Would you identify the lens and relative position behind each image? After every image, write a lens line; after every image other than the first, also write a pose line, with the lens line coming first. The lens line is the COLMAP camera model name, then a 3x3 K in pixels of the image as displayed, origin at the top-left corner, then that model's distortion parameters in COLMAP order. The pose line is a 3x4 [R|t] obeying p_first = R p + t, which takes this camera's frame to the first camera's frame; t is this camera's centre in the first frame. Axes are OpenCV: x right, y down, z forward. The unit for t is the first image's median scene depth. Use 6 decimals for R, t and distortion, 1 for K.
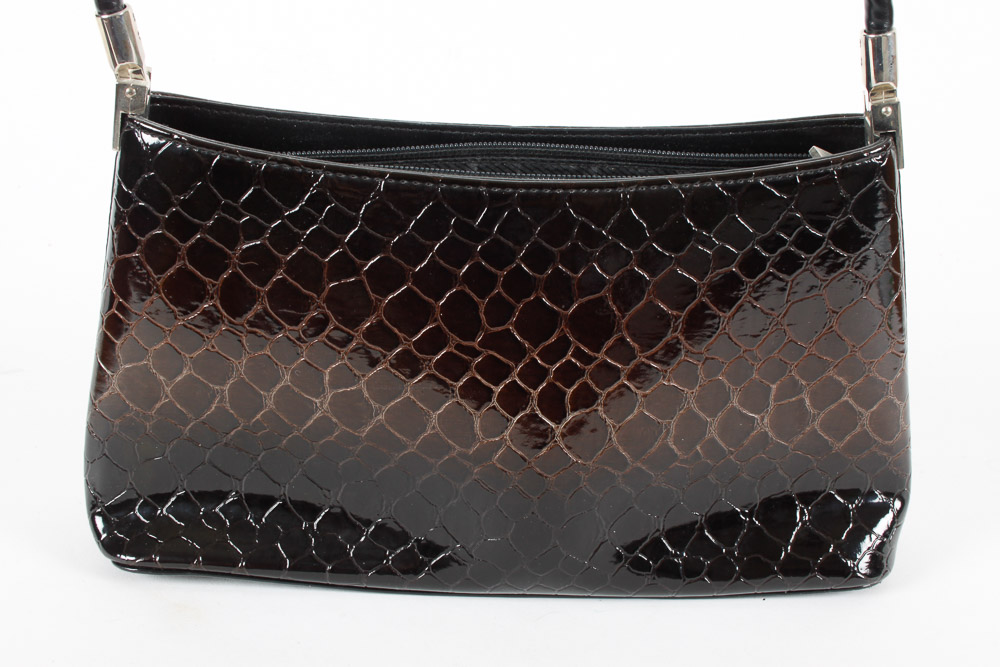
lens RADIAL K [[1548.9, 0, 498.5], [0, 1548.9, 332.7], [0, 0, 1]] dist [0.012090, 0.000000]
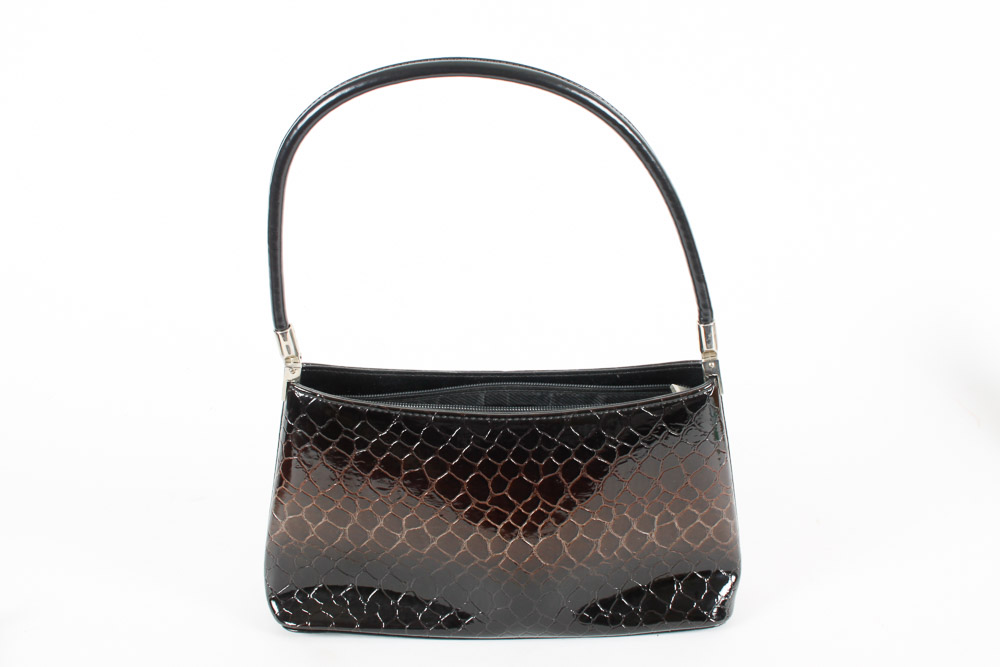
lens RADIAL K [[1337.9, 0, 503.7], [0, 1337.9, 335.7], [0, 0, 1]] dist [-0.036008, 0.000000]
pose [[0.999530, -0.030644, 0.000831, 0.009120], [0.030653, 0.999420, -0.014823, -0.156197], [-0.000376, 0.014841, 0.999890, -0.530907]]
